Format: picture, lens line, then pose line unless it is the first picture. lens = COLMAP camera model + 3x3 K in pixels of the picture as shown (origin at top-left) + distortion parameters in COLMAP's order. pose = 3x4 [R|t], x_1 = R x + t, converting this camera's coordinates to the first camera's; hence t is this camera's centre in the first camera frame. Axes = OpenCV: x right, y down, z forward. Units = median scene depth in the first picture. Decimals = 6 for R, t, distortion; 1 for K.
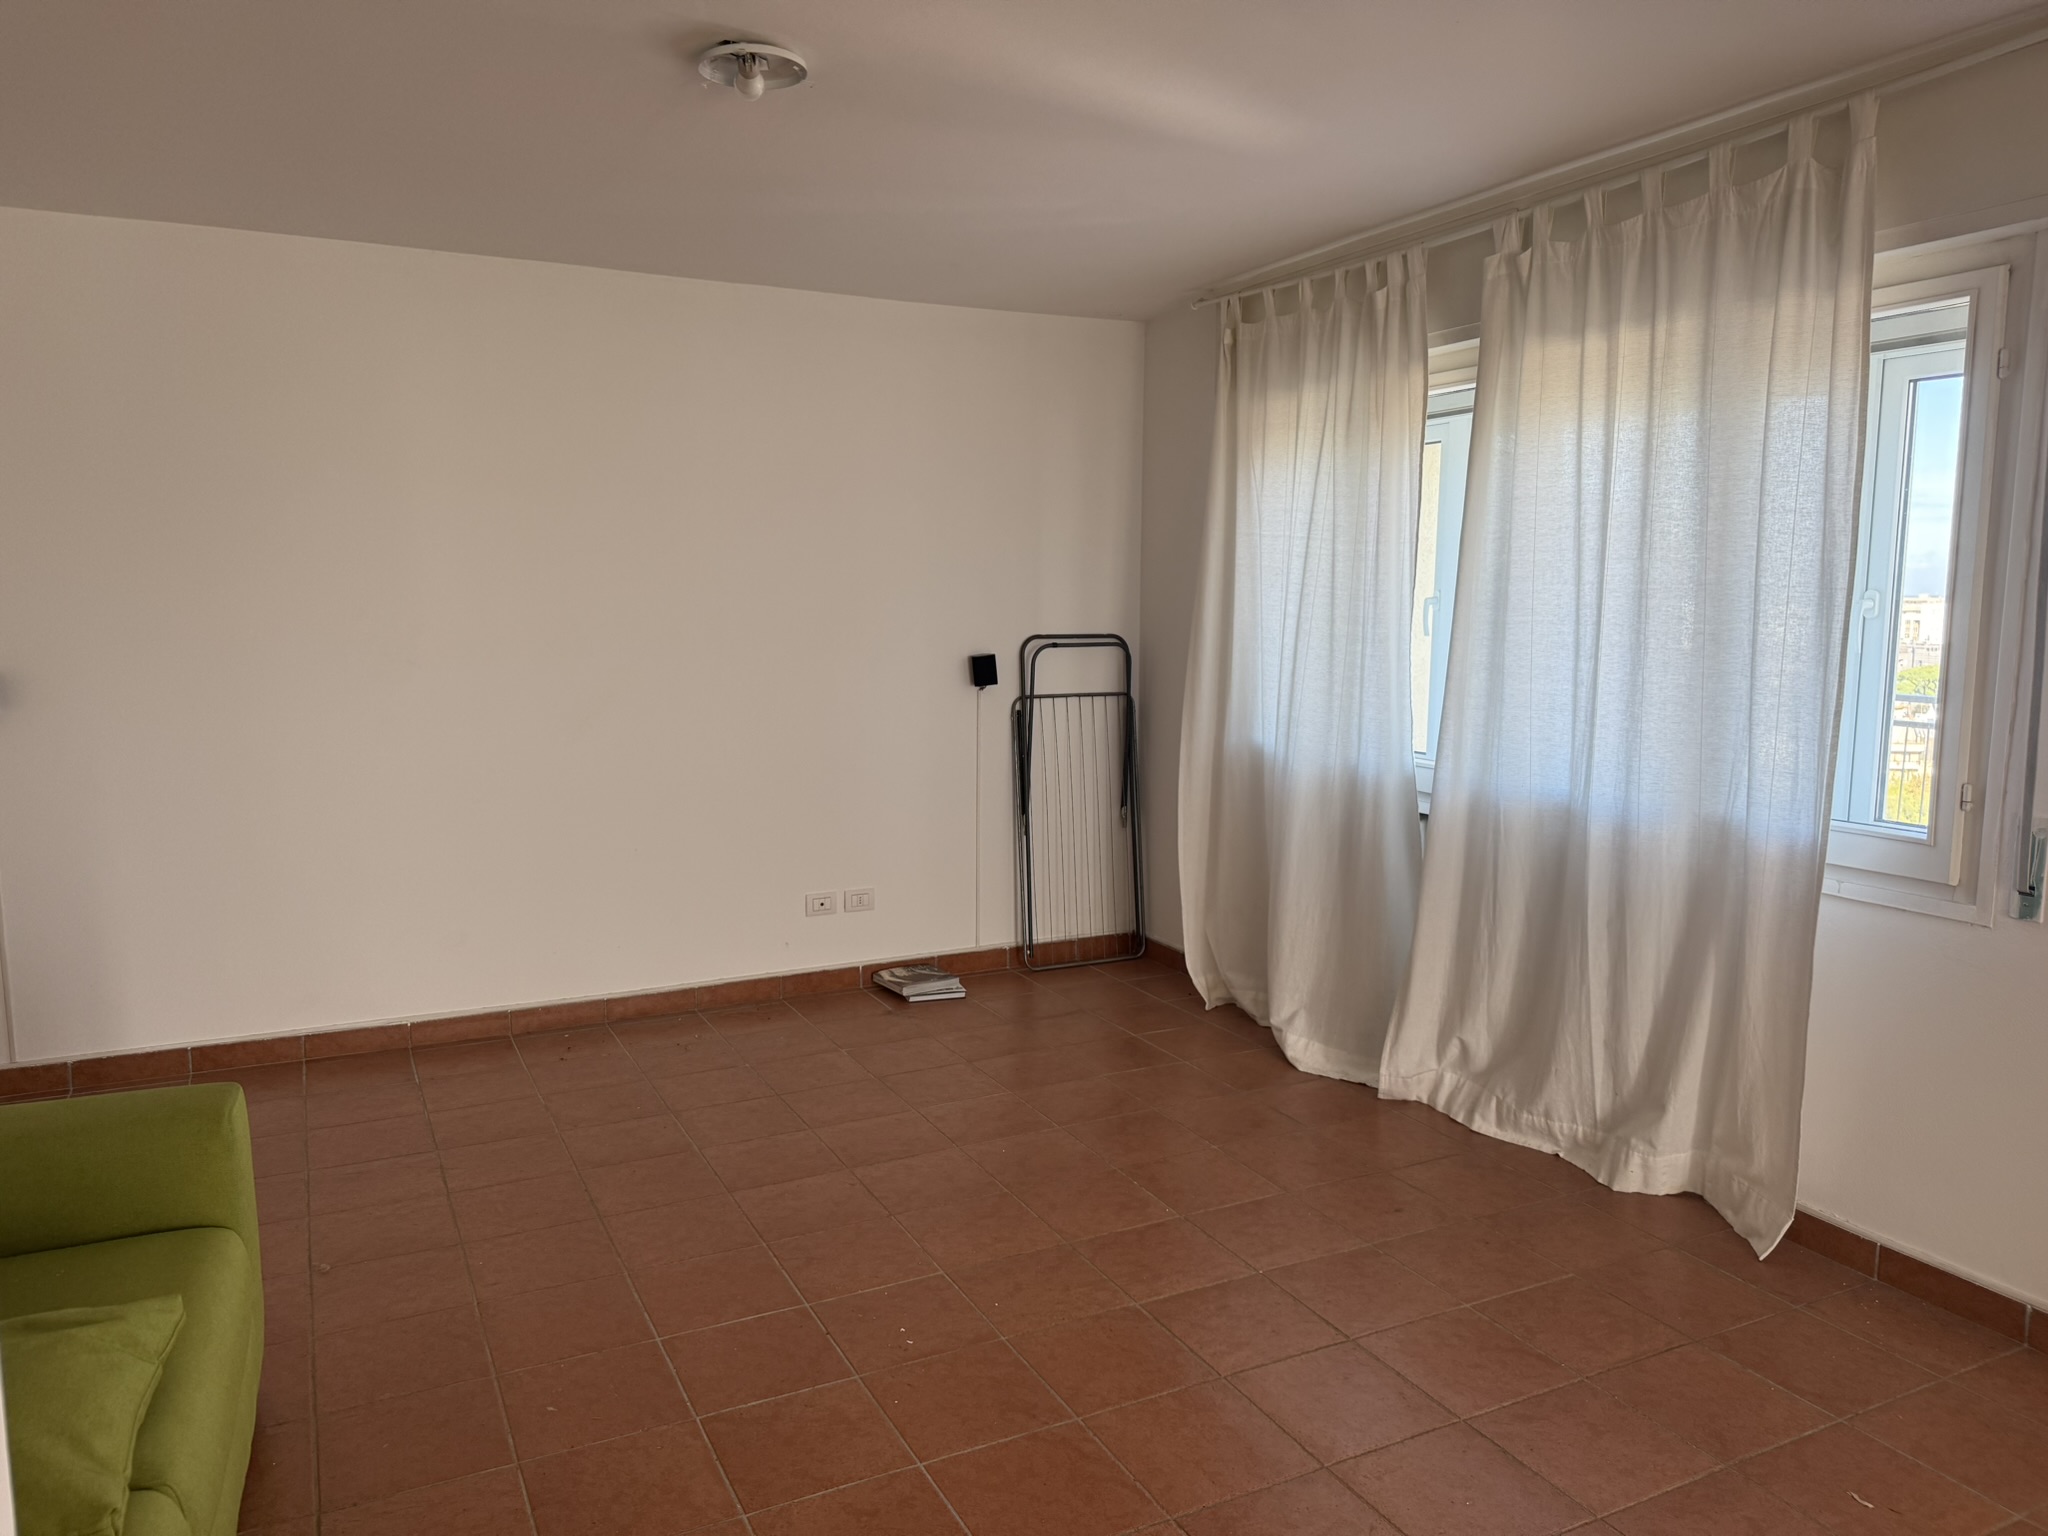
lens RADIAL K [[1416.0, 0, 1026.9], [0, 1416.0, 754.4], [0, 0, 1]] dist [0.044573, -0.061356]
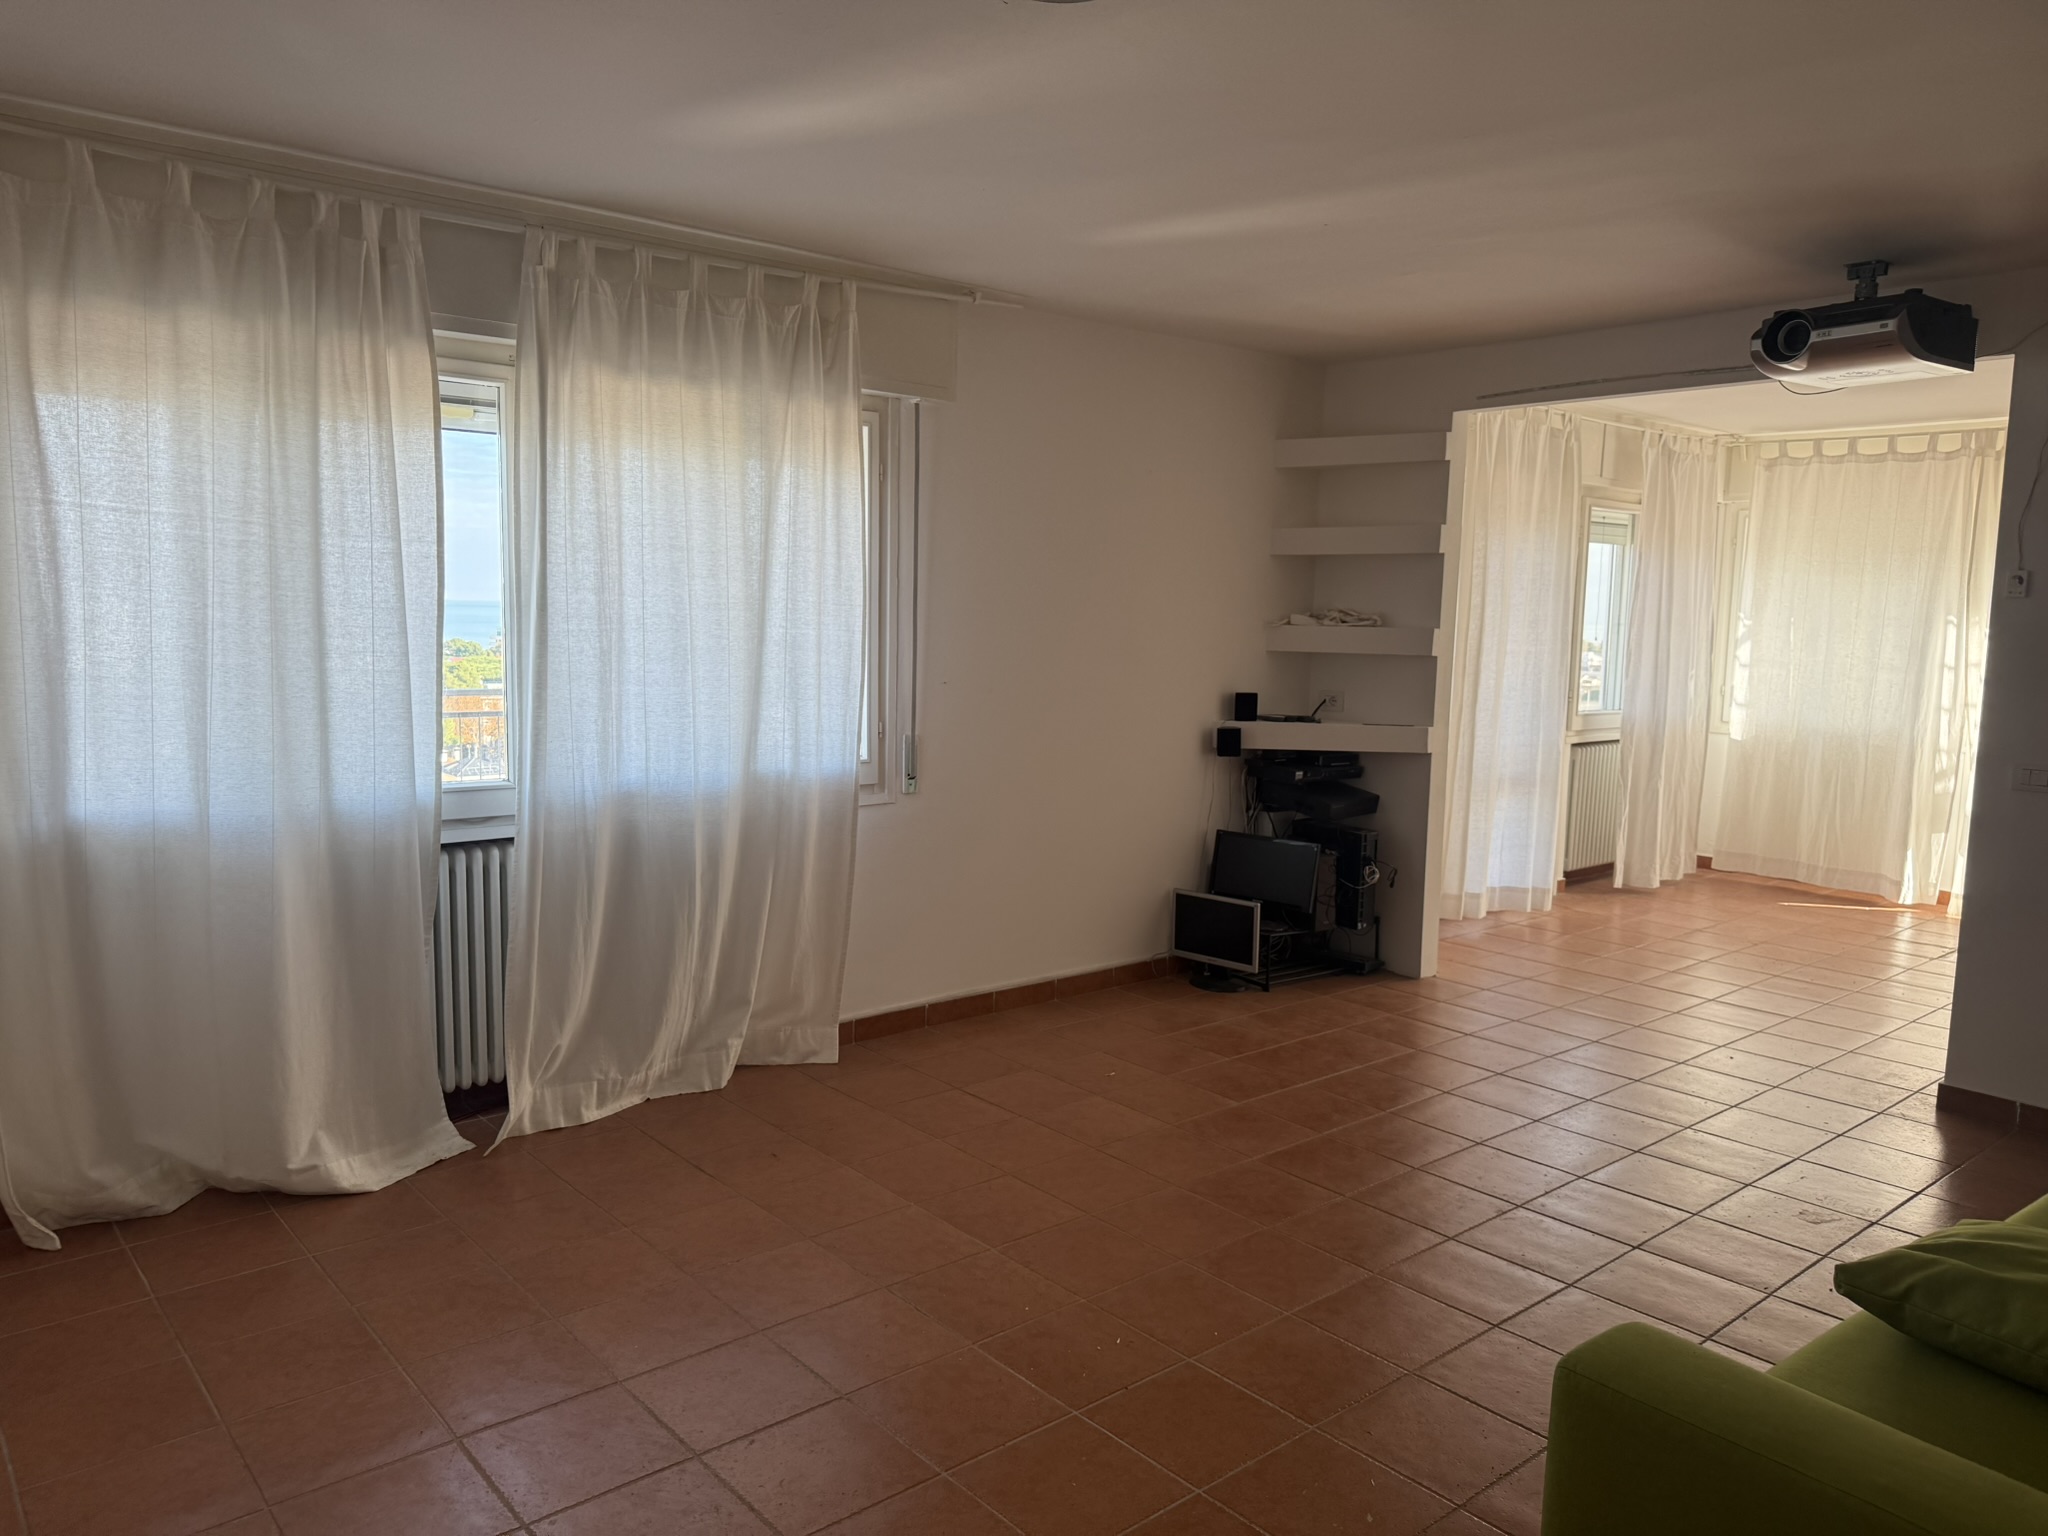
lens RADIAL K [[1416.0, 0, 1008.9], [0, 1416.0, 775.8], [0, 0, 1]] dist [0.044573, -0.061356]
pose [[-0.228662, -0.120364, 0.966036, -0.784358], [0.094281, 0.984925, 0.145033, -0.113343], [-0.968930, 0.124243, -0.213867, 0.968683]]
